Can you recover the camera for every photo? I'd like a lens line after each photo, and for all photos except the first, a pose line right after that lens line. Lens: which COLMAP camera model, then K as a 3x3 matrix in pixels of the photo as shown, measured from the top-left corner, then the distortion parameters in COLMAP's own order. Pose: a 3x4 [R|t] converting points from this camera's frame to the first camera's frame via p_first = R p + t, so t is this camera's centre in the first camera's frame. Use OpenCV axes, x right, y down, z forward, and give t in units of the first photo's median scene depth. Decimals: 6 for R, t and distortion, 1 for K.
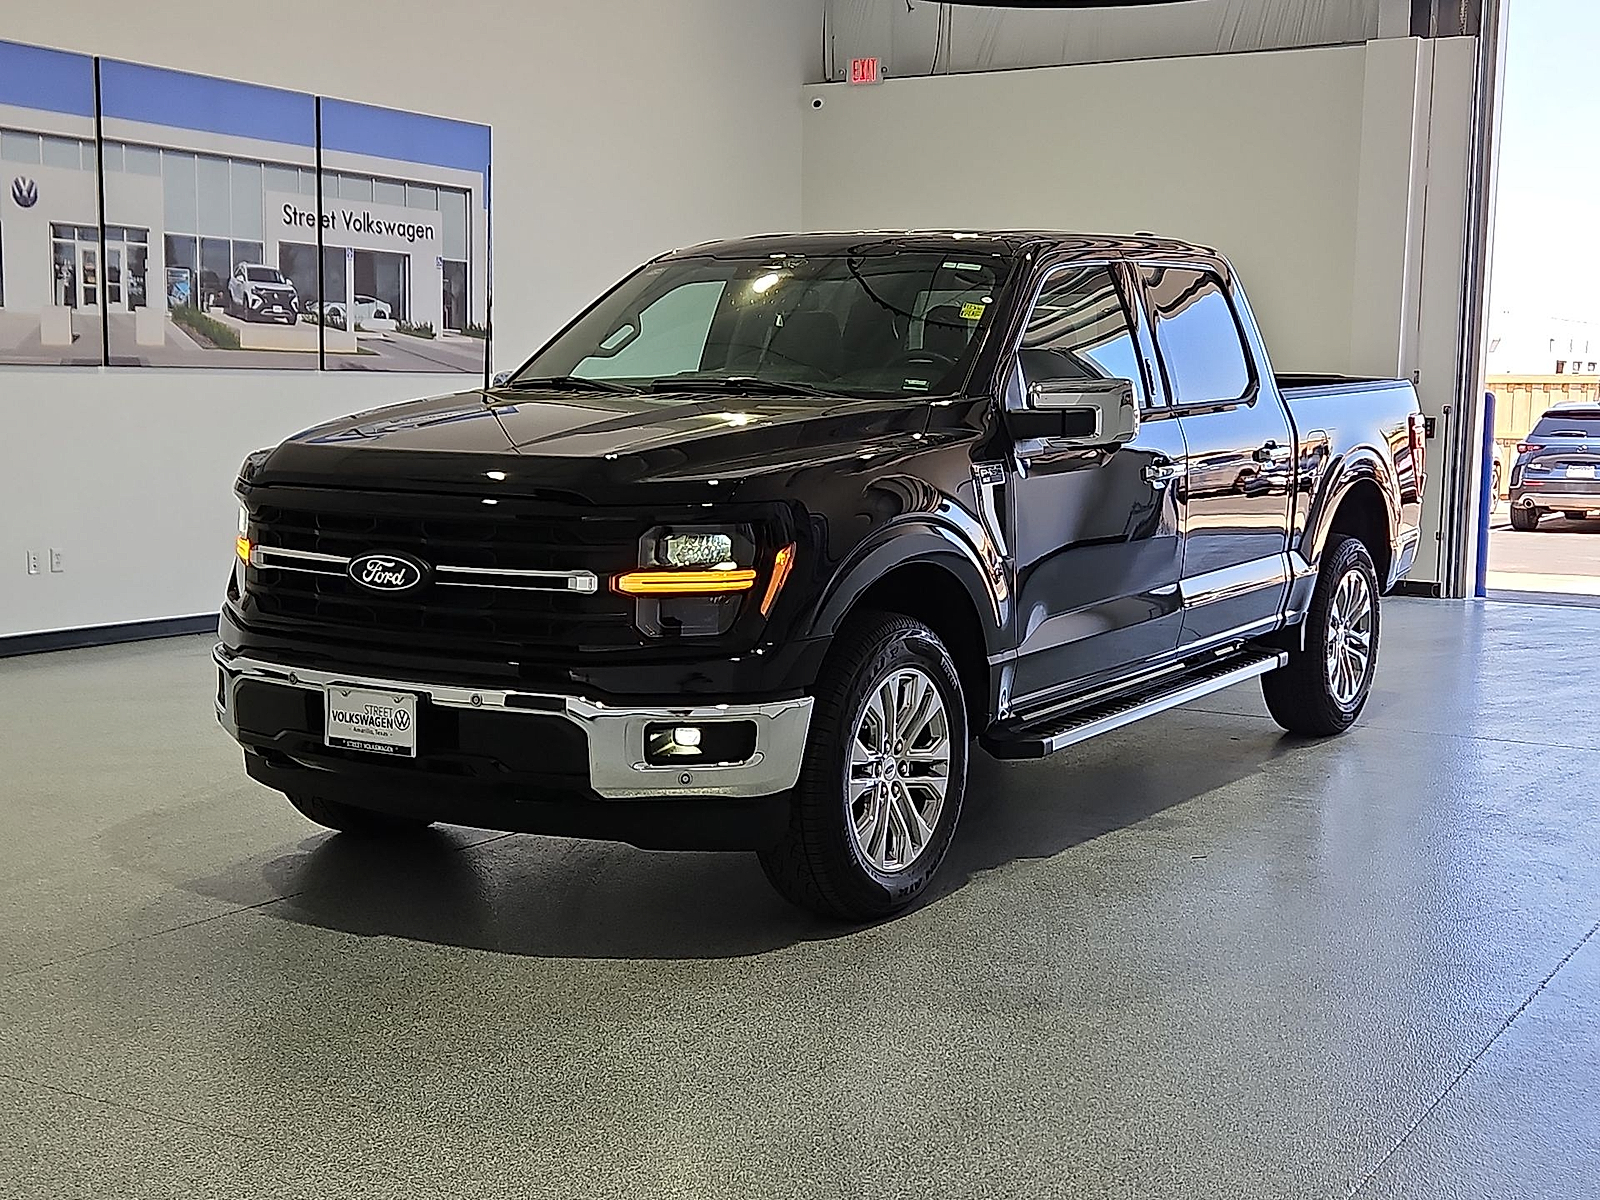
lens RADIAL K [[2120.7, 0, 852.0], [0, 2120.7, 655.0], [0, 0, 1]] dist [0.089996, 0.000000]
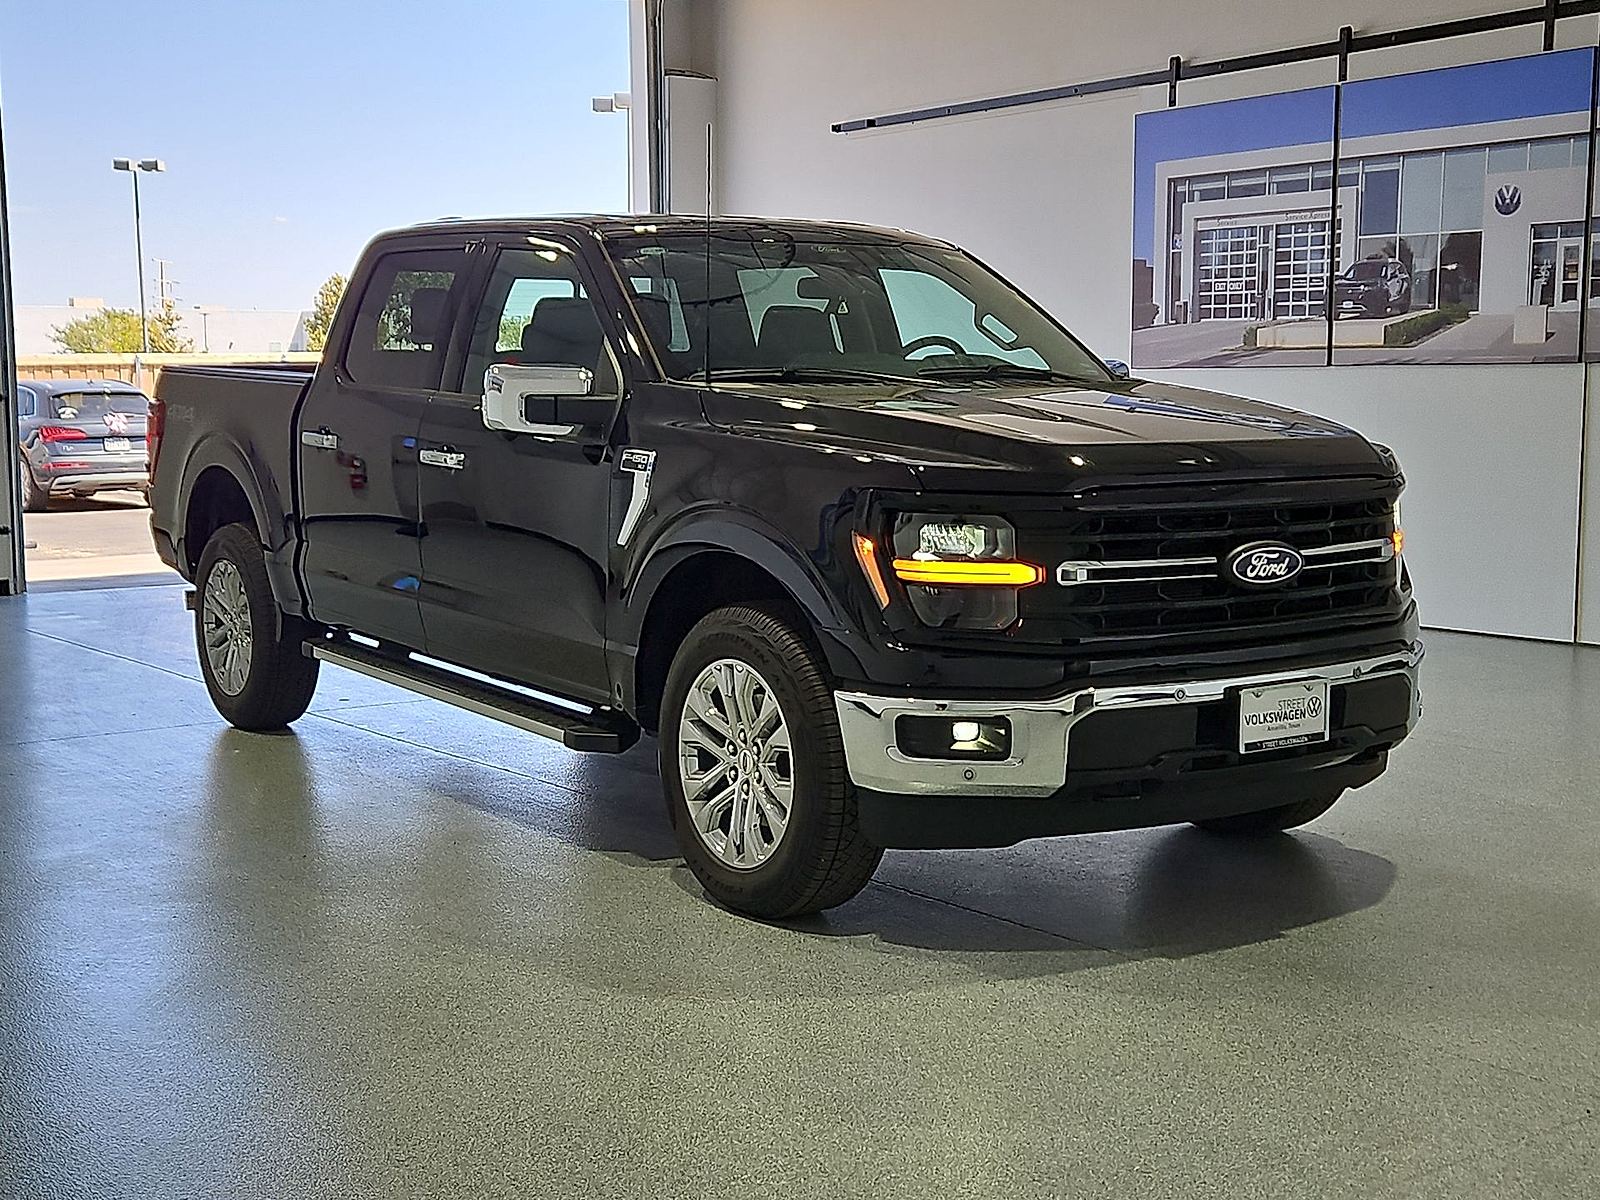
lens RADIAL K [[2120.7, 0, 765.8], [0, 2120.7, 610.9], [0, 0, 1]] dist [0.089996, 0.000000]
pose [[0.428713, -0.120841, 0.895322, -1.235810], [0.132625, 0.988696, 0.069938, -0.120314], [-0.893653, 0.088759, 0.439894, 0.778942]]
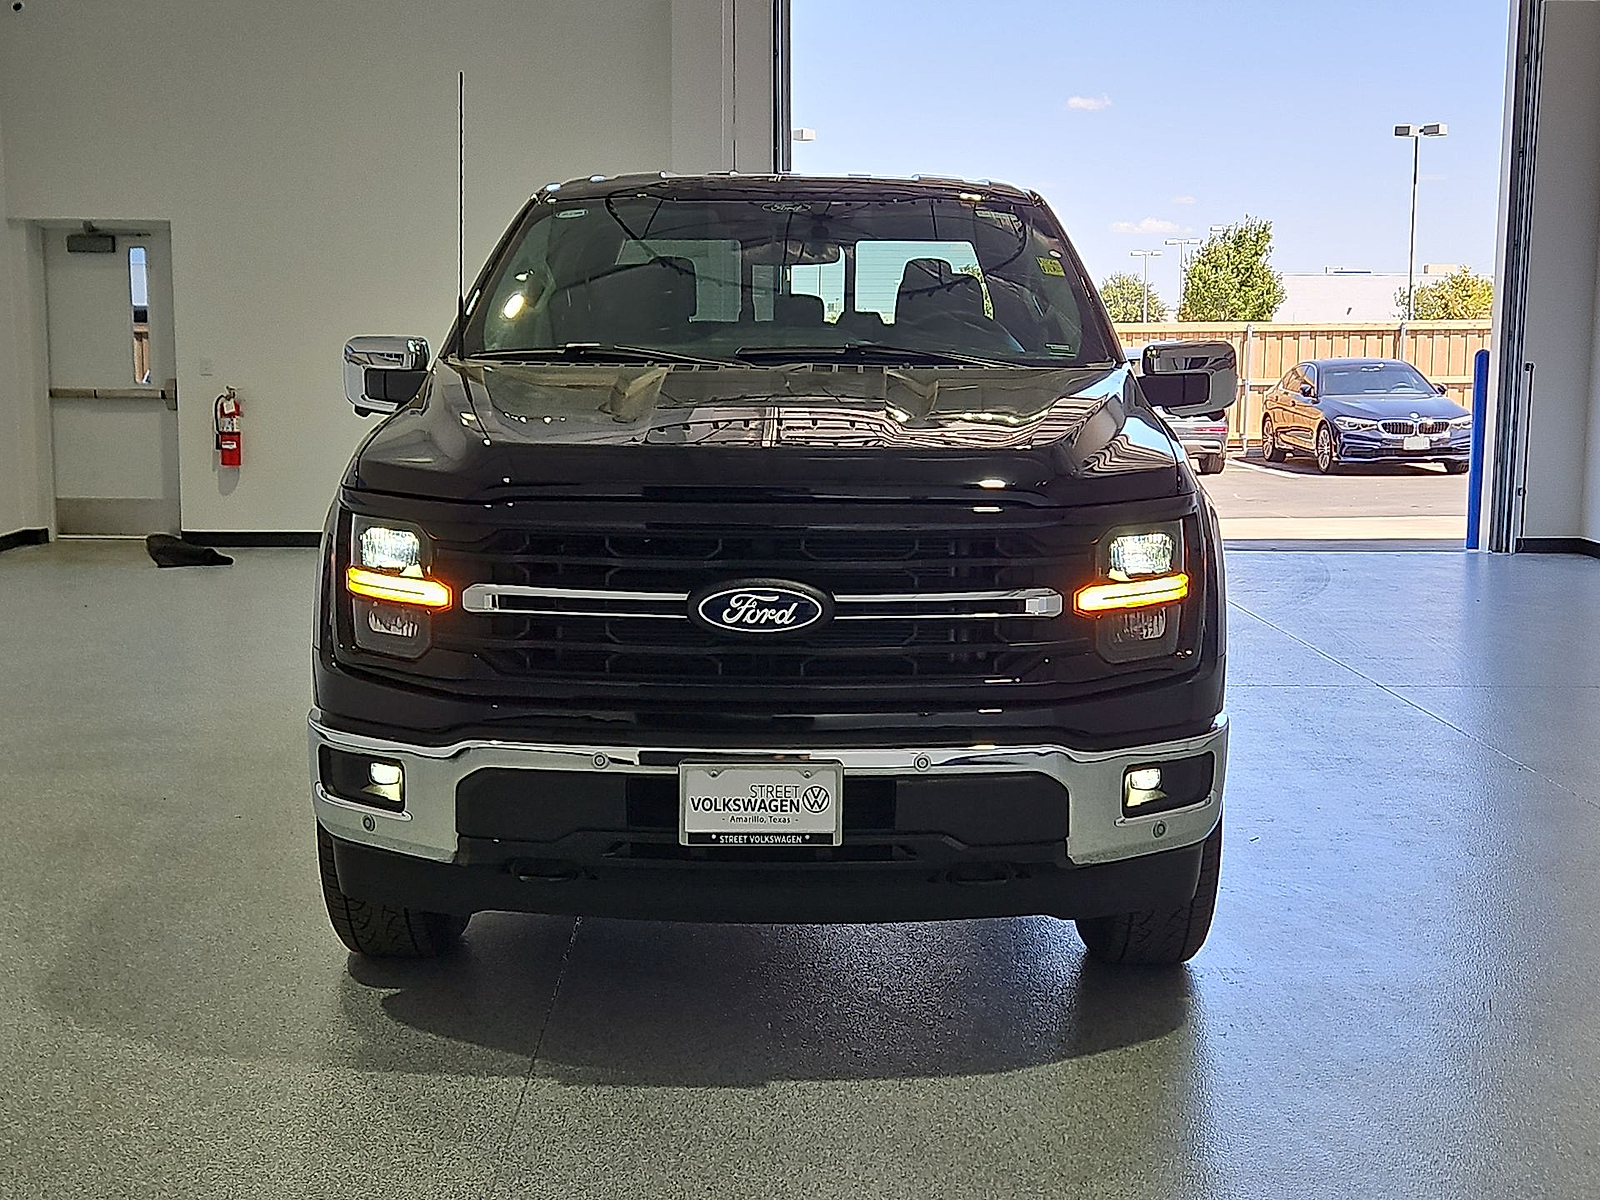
lens RADIAL K [[2120.7, 0, 781.0], [0, 2120.7, 619.6], [0, 0, 1]] dist [0.089996, 0.000000]
pose [[0.858789, -0.076748, 0.506549, -0.608128], [0.073210, 0.996953, 0.026933, -0.055766], [-0.507072, 0.013955, 0.861791, 0.337999]]
